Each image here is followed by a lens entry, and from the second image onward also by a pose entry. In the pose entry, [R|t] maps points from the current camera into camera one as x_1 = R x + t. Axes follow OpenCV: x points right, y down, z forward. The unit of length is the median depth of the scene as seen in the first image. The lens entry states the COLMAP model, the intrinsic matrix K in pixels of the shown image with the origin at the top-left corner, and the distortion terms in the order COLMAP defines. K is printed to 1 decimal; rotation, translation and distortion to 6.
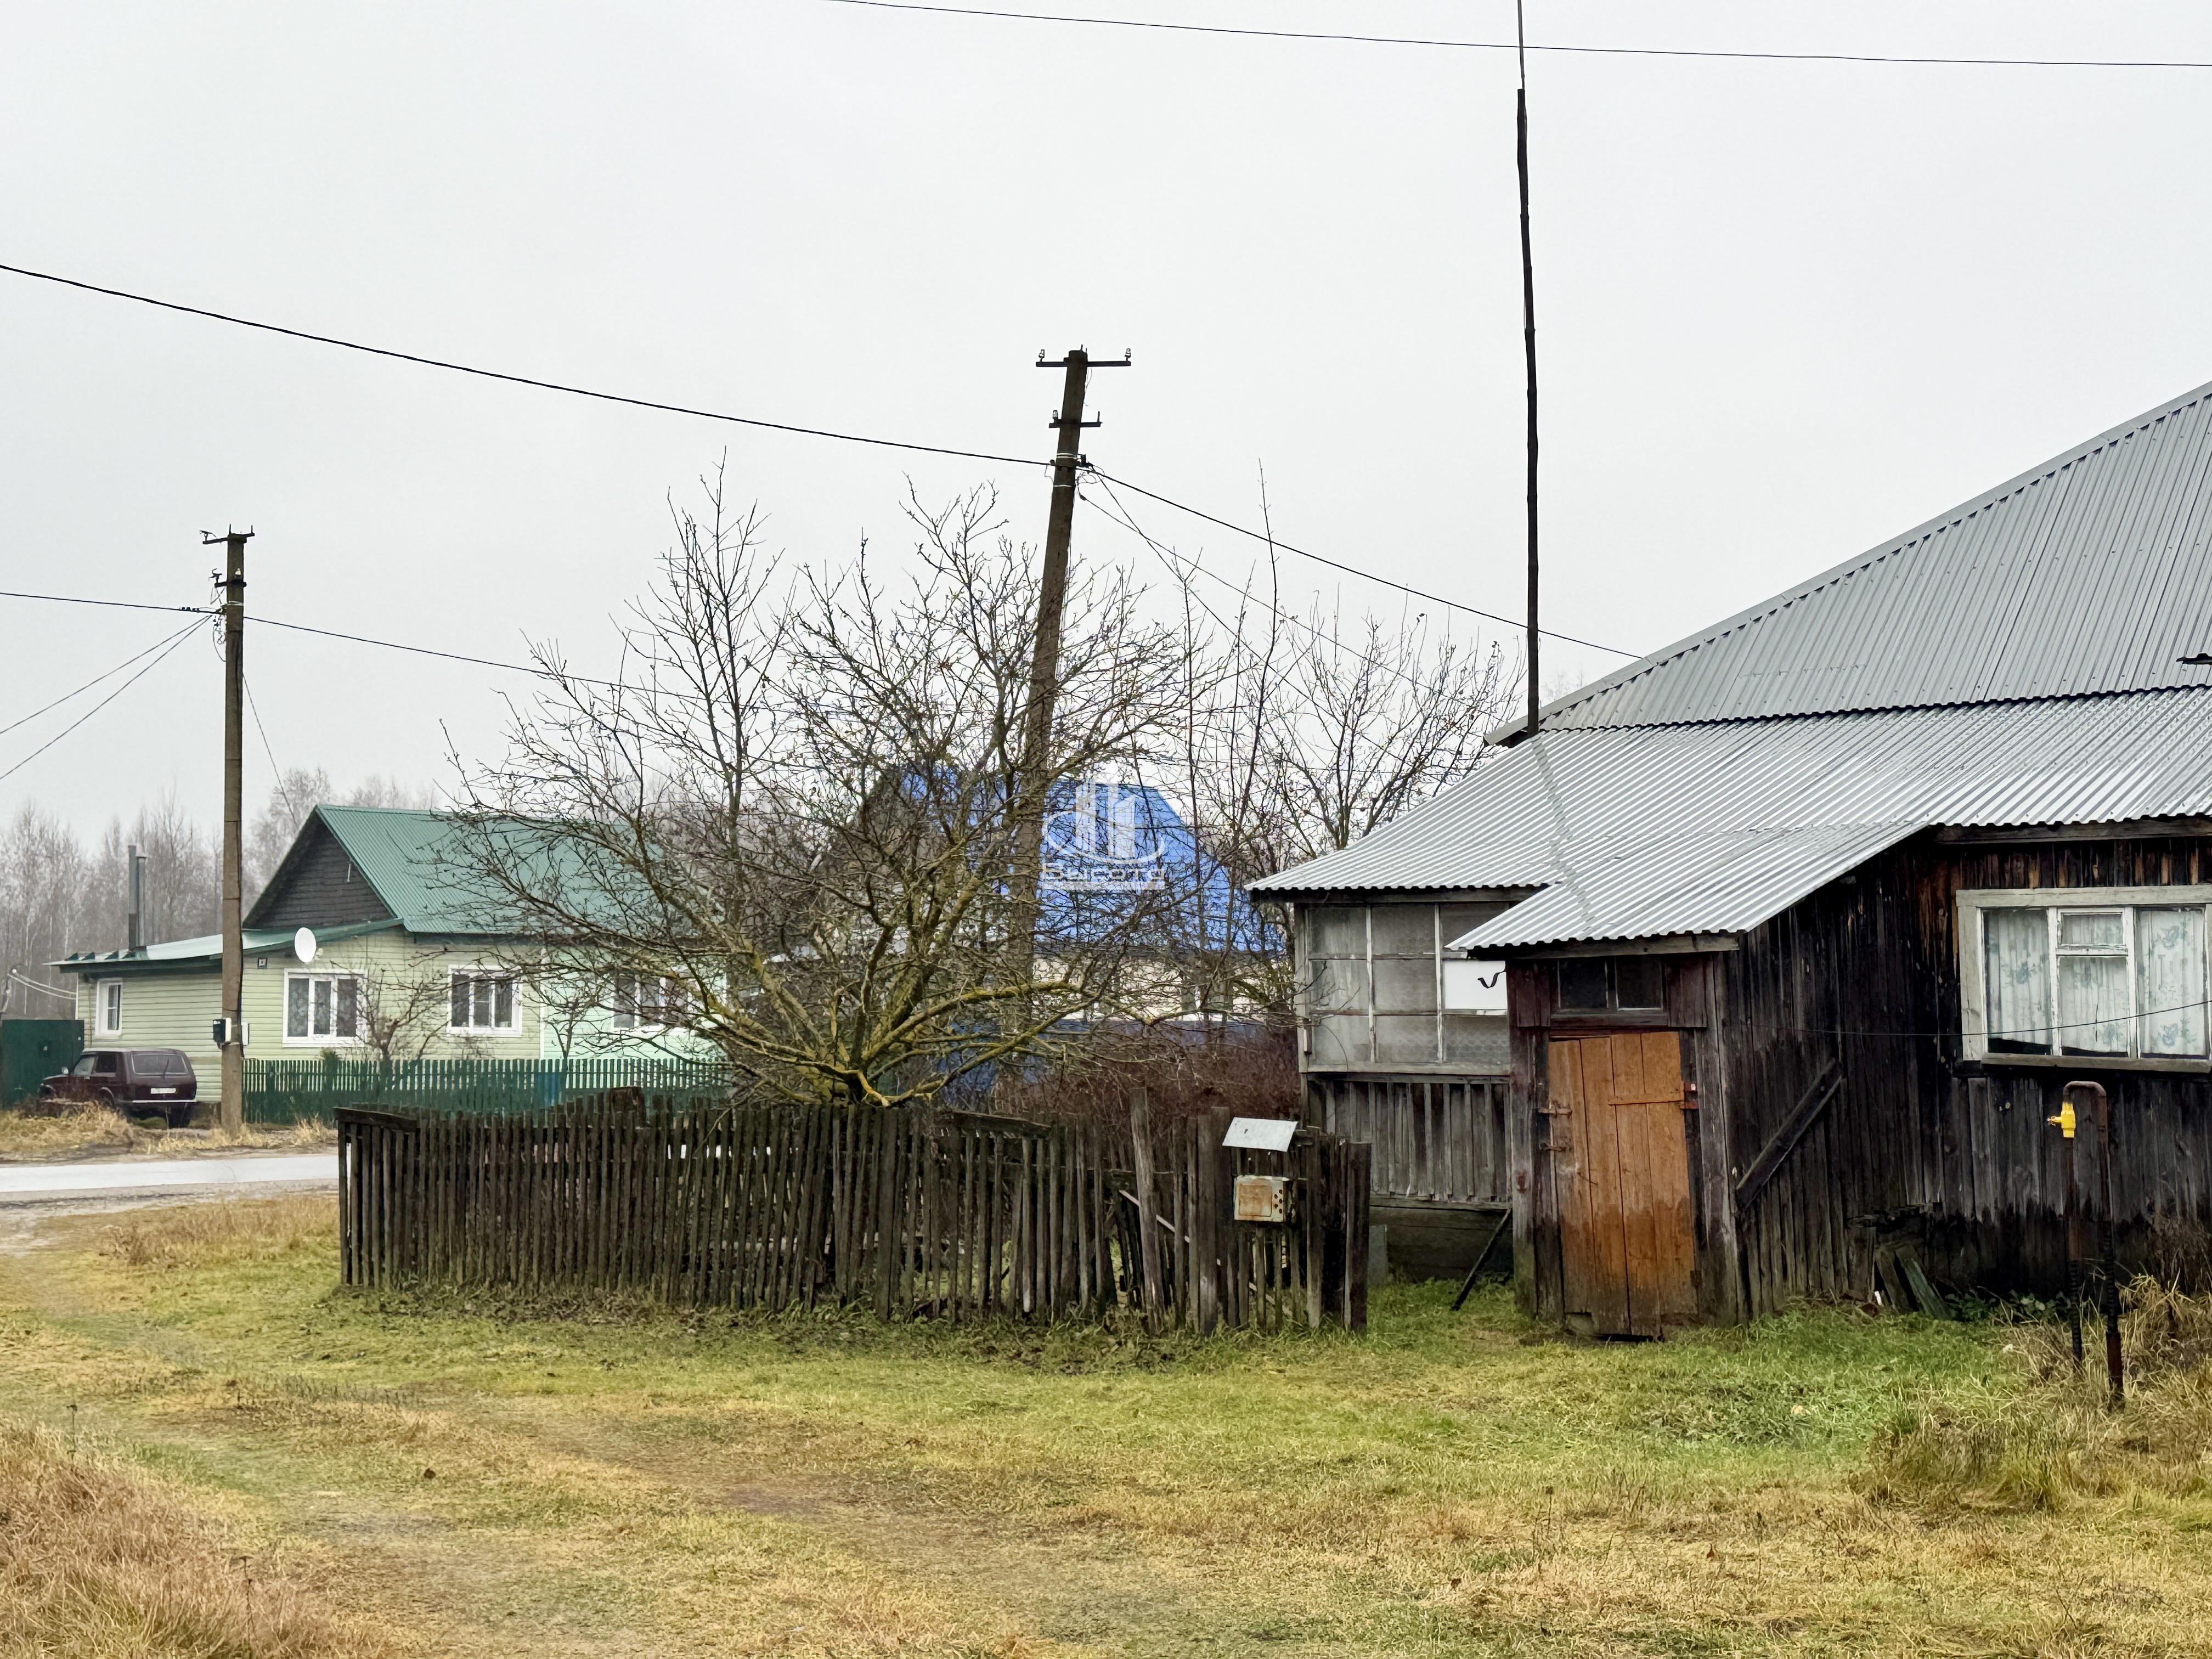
lens RADIAL K [[3035.5, 0, 1106.0], [0, 3035.5, 829.5], [0, 0, 1]] dist [0.177021, 0.028976]
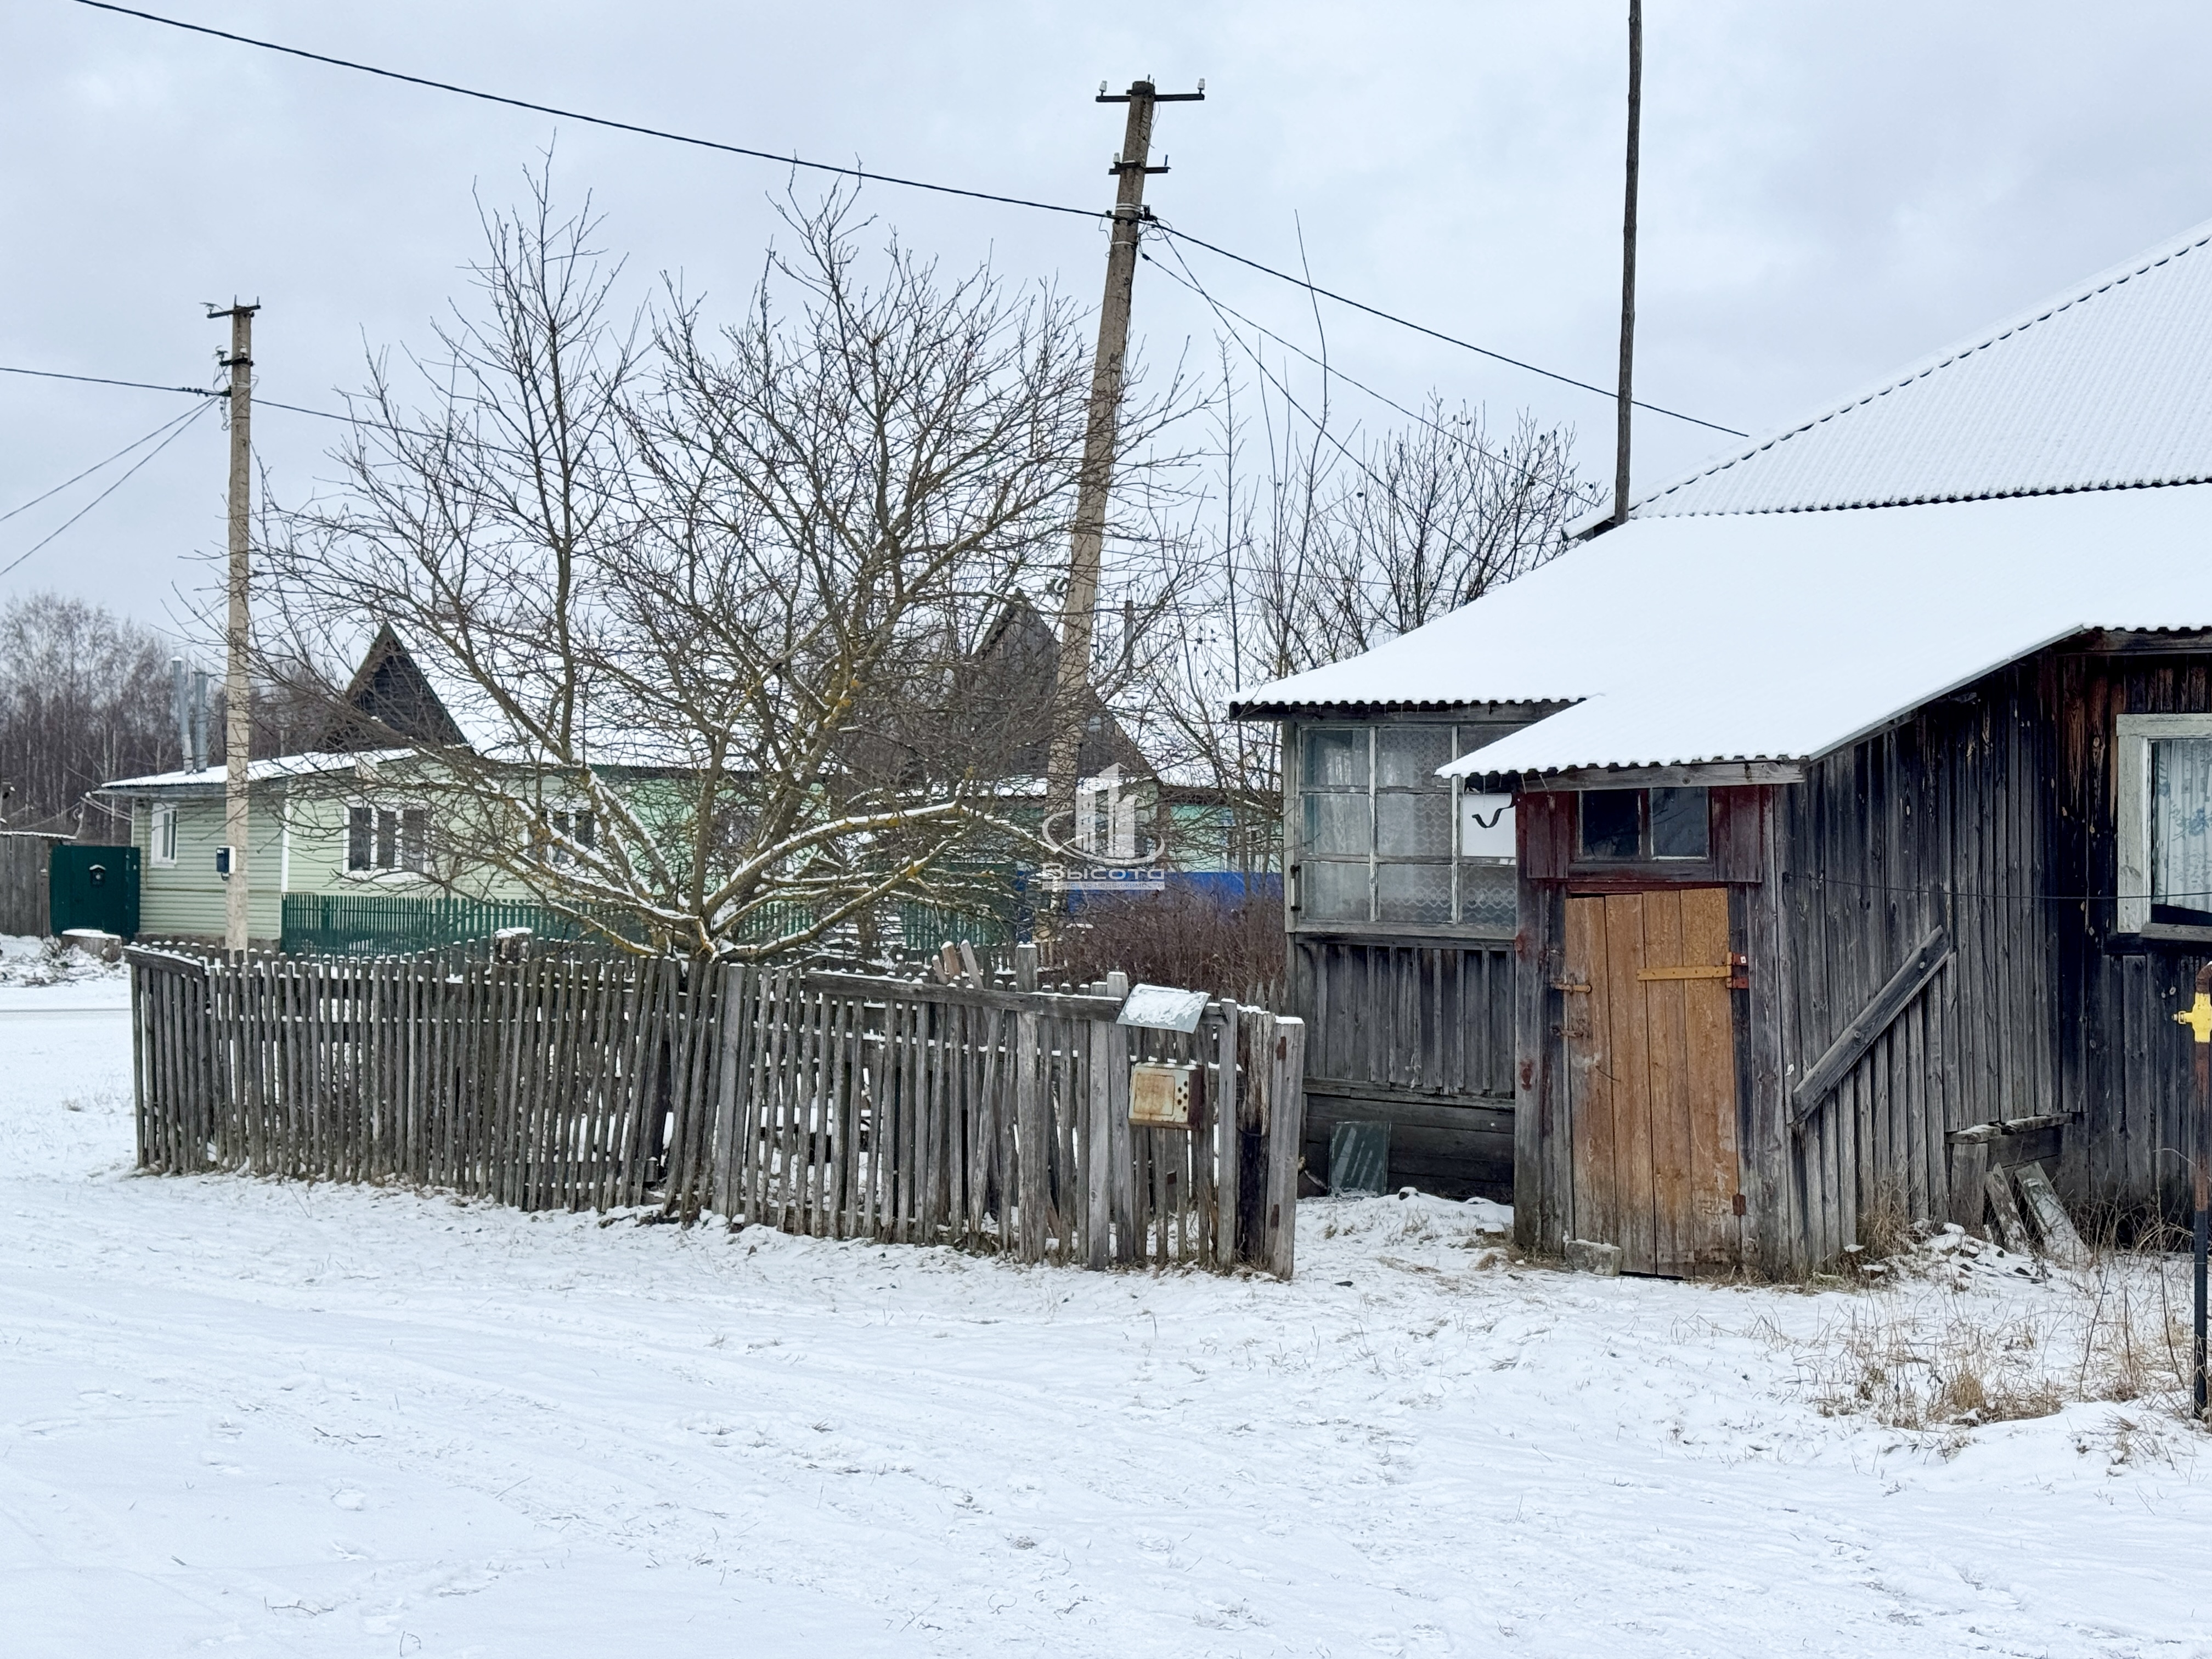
lens RADIAL K [[3215.2, 0, 1106.0], [0, 3215.2, 829.5], [0, 0, 1]] dist [0.021573, 1.164866]
pose [[0.997750, 0.019393, -0.064184, 0.074369], [-0.016254, 0.998663, 0.049080, 0.012535], [0.065050, -0.047926, 0.996730, 0.160477]]
